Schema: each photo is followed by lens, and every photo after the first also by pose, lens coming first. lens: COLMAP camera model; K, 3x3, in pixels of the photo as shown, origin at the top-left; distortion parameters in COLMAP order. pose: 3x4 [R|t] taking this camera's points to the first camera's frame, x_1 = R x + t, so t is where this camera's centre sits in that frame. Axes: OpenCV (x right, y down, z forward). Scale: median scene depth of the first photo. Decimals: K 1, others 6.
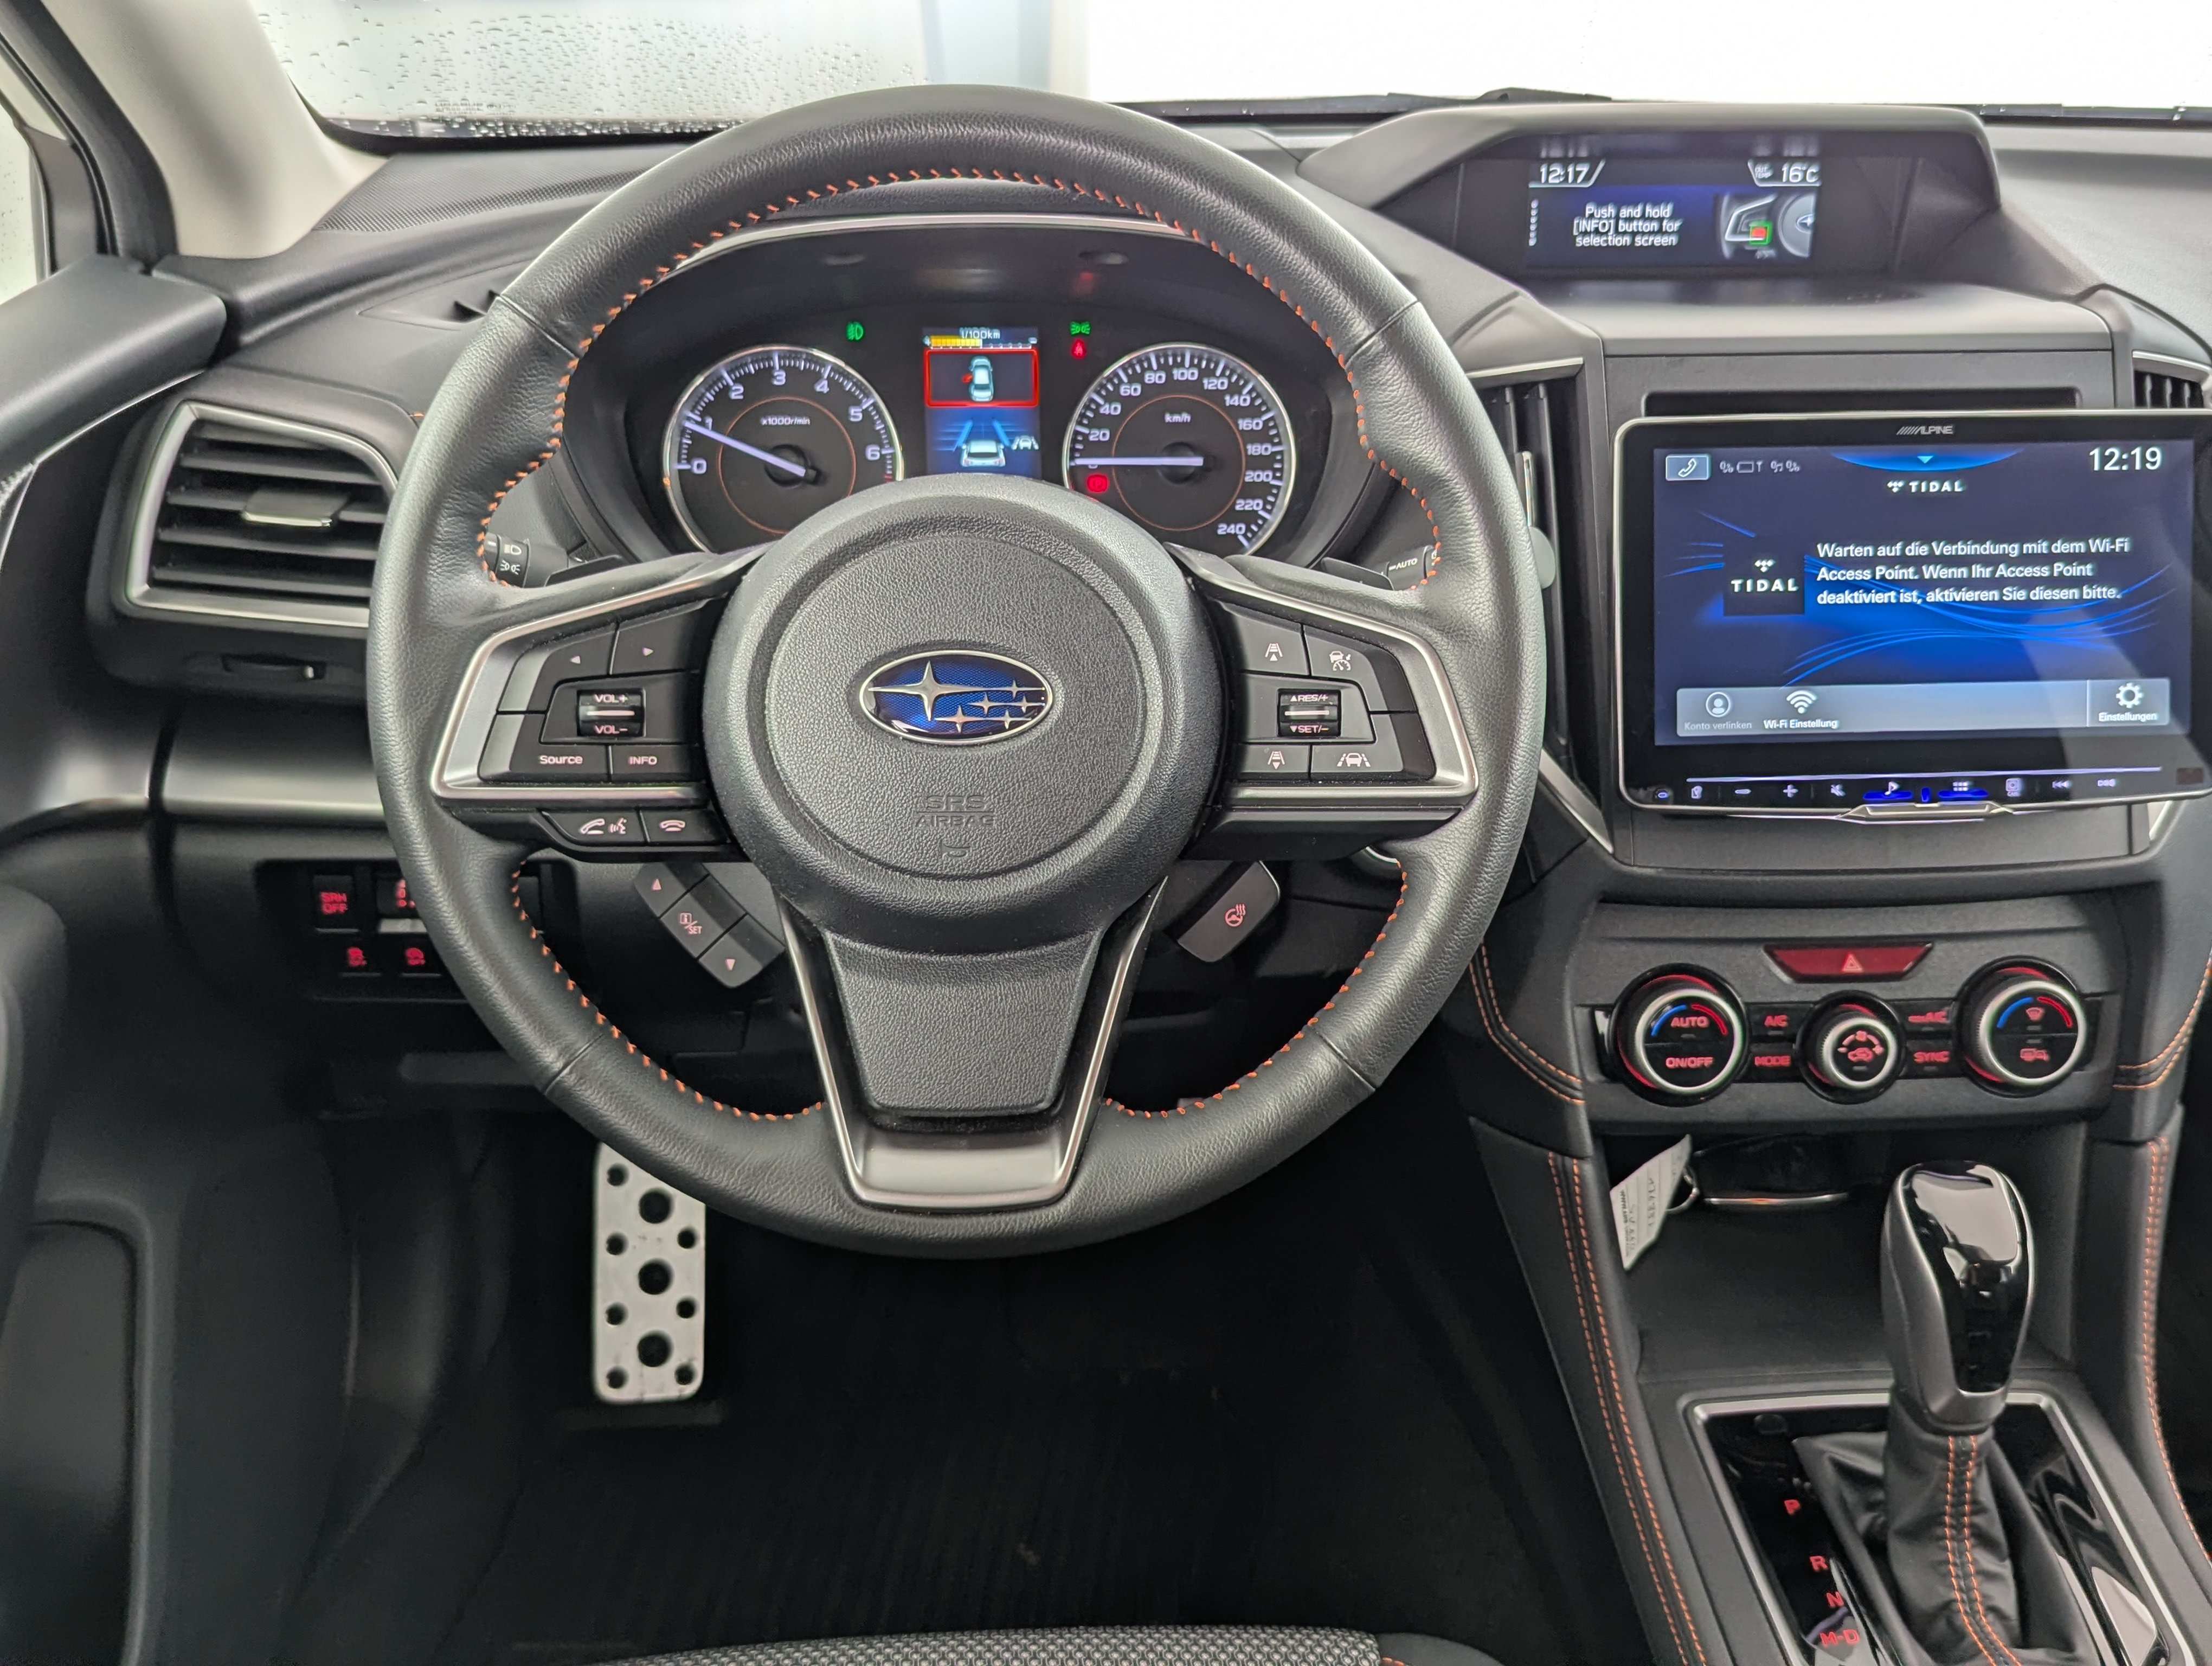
lens RADIAL K [[2142.7, 0, 1148.2], [0, 2142.7, 794.1], [0, 0, 1]] dist [0.023900, -0.007950]
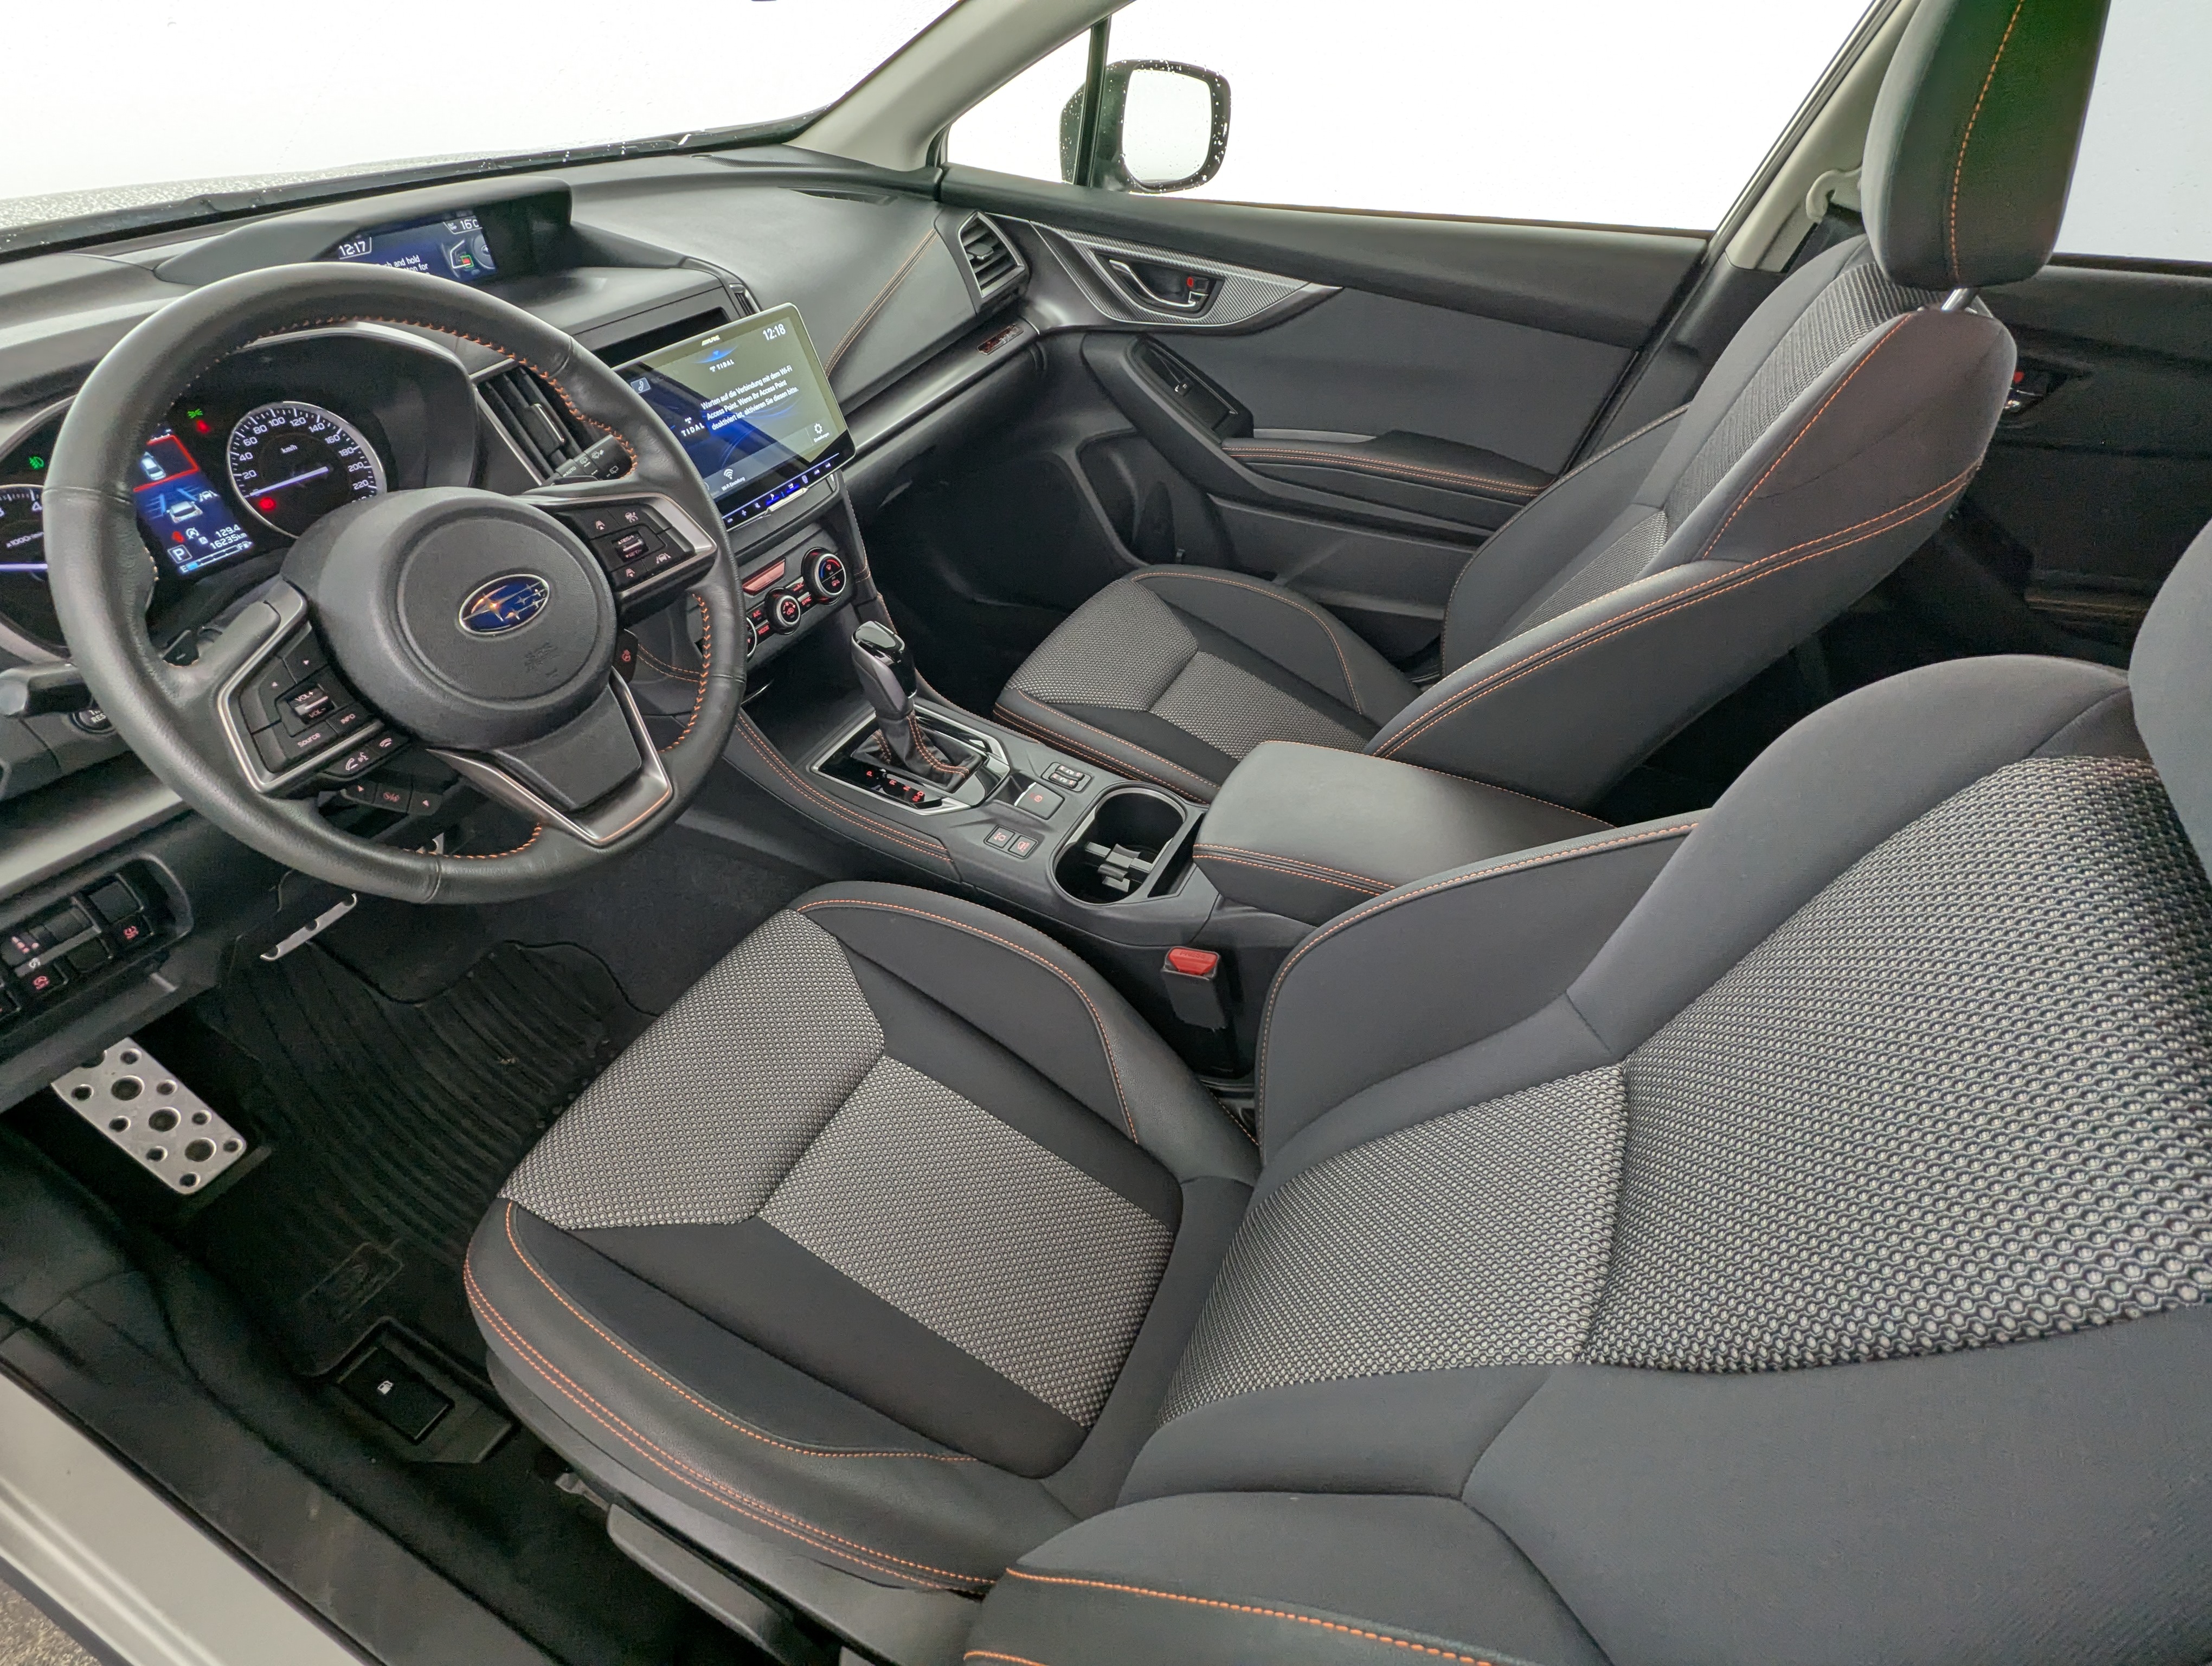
lens RADIAL K [[1041.9, 0, 1097.9], [0, 1041.9, 830.9], [0, 0, 1]] dist [-0.002420, -0.000743]
pose [[0.490334, -0.565820, 0.662888, -0.467582], [0.340747, 0.824517, 0.451733, -0.097829], [-0.802162, 0.004378, 0.597090, 0.004249]]
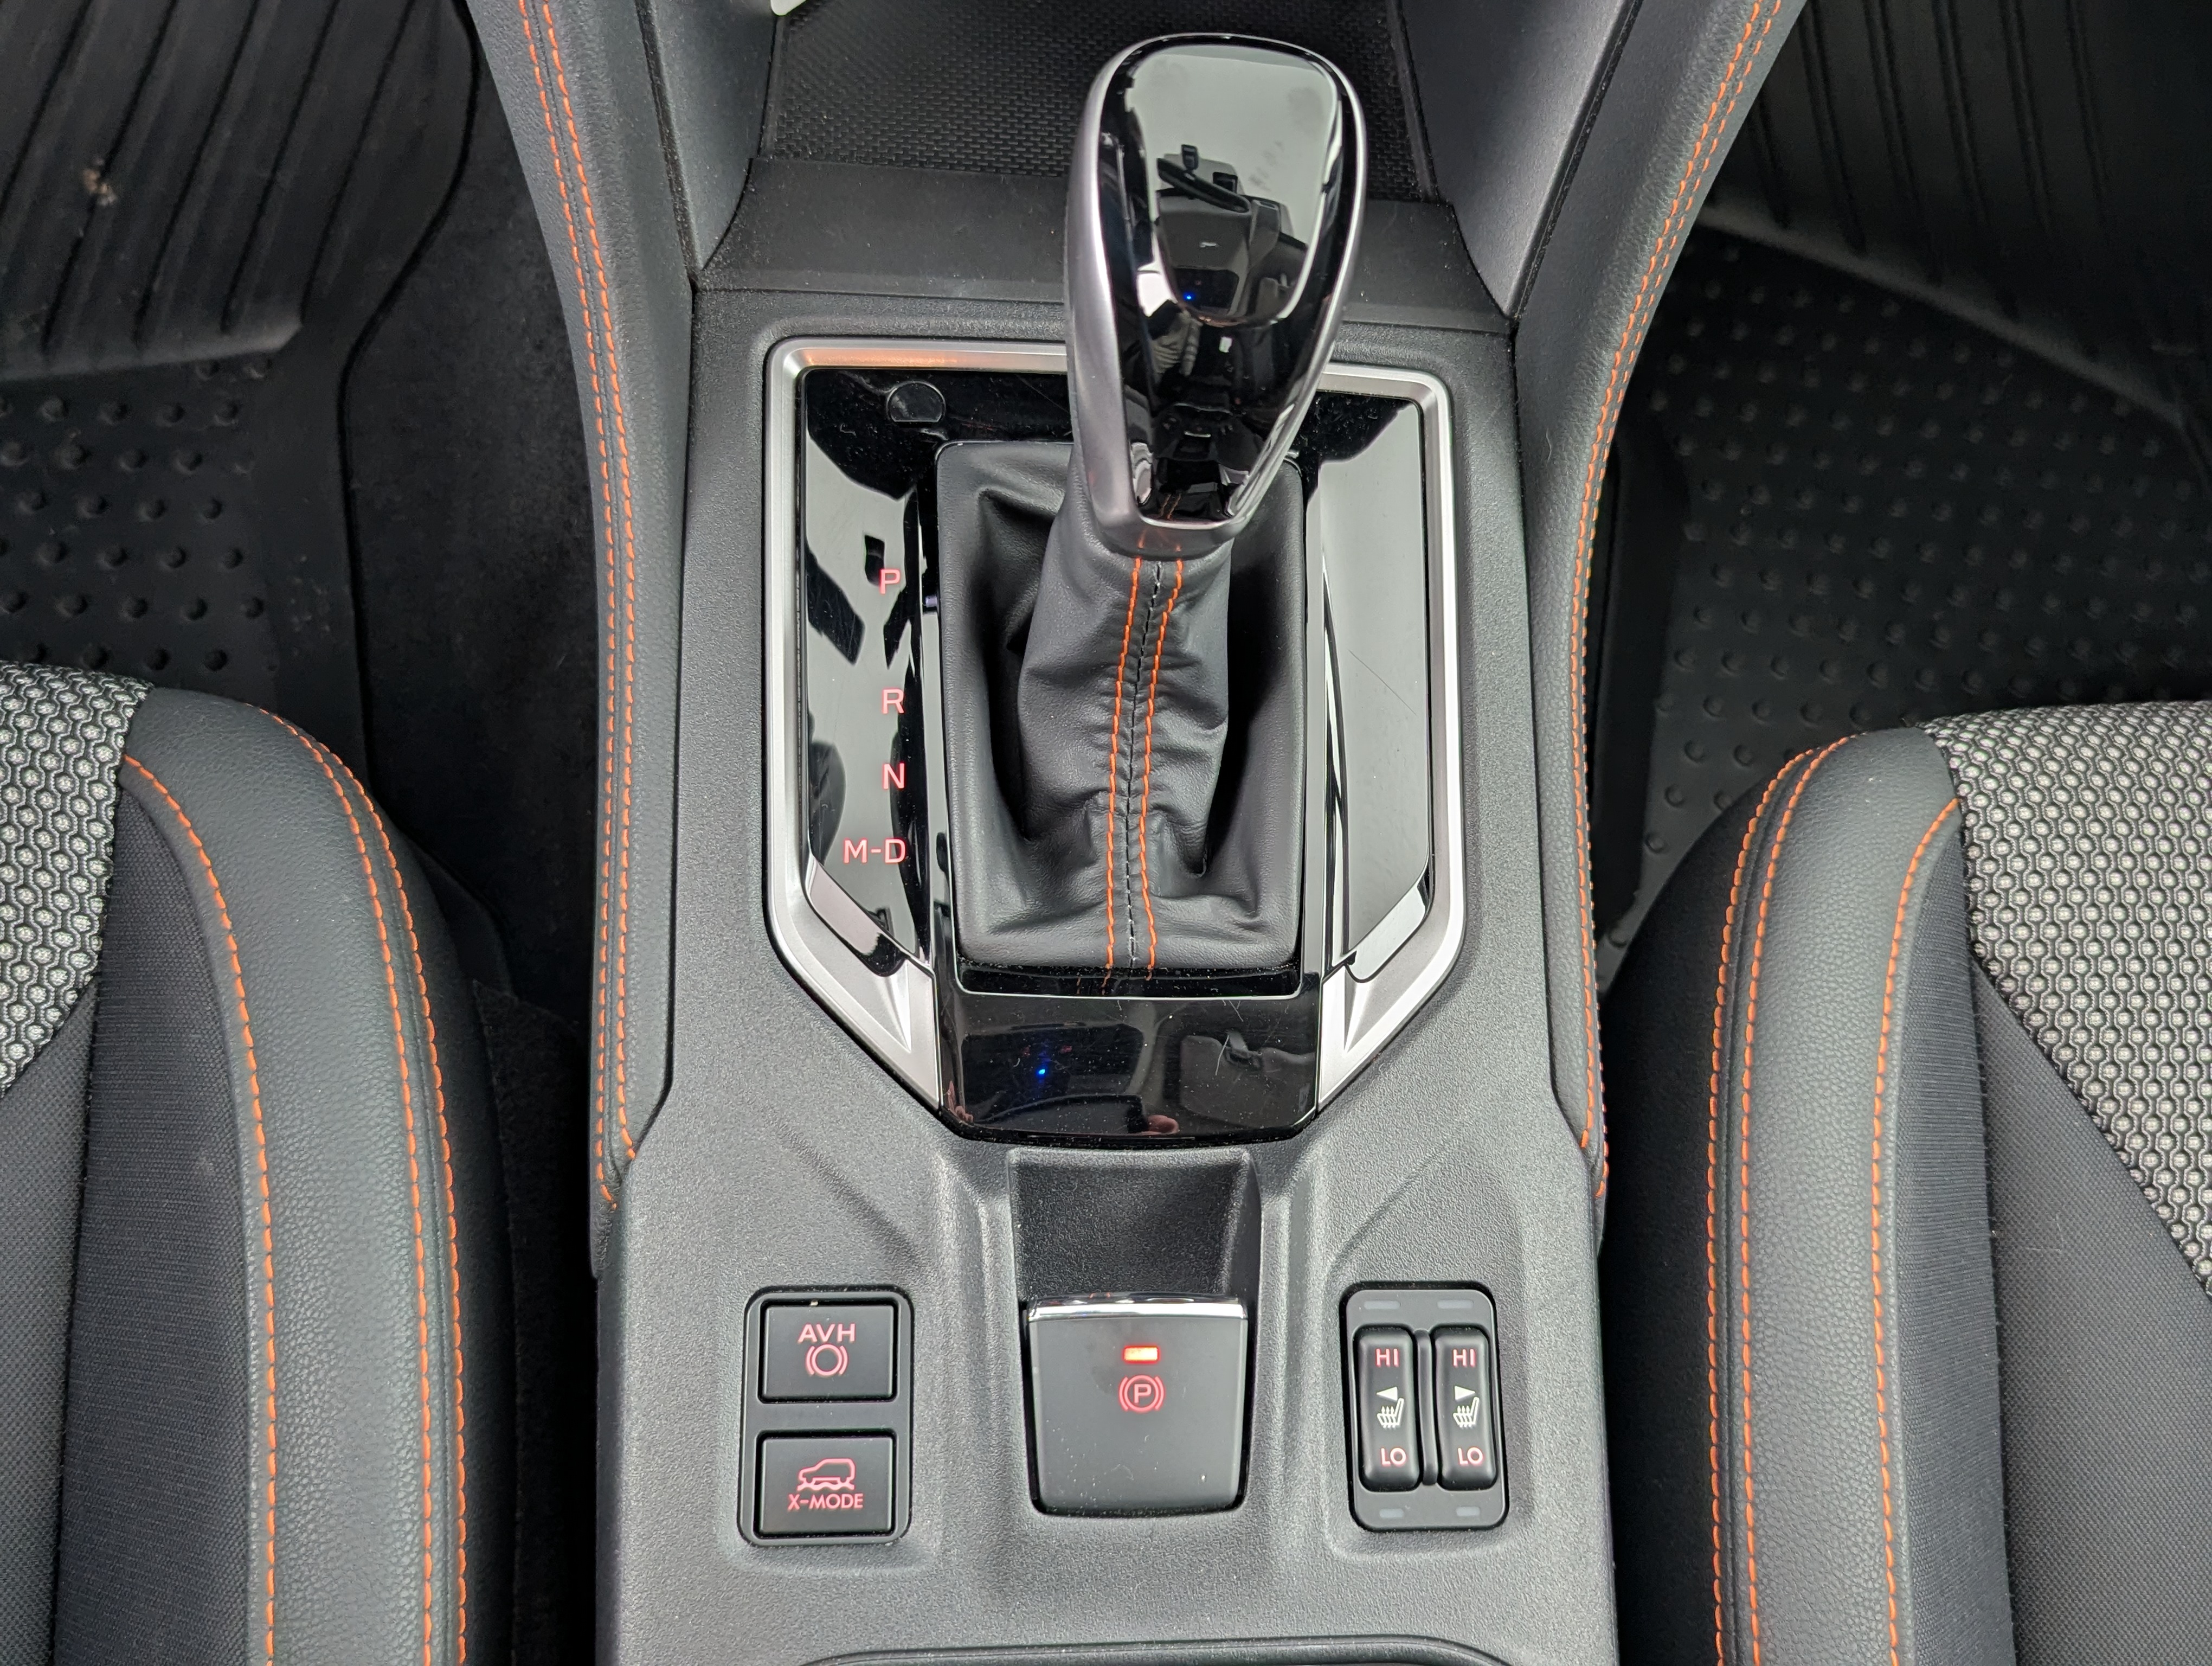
lens RADIAL K [[2142.7, 0, 1148.2], [0, 2142.7, 794.1], [0, 0, 1]] dist [0.023900, -0.007950]
pose [[0.991055, 0.073766, 0.111213, 0.316200], [-0.129945, 0.723225, 0.678277, -0.011517], [-0.030398, -0.686662, 0.726341, 0.574535]]
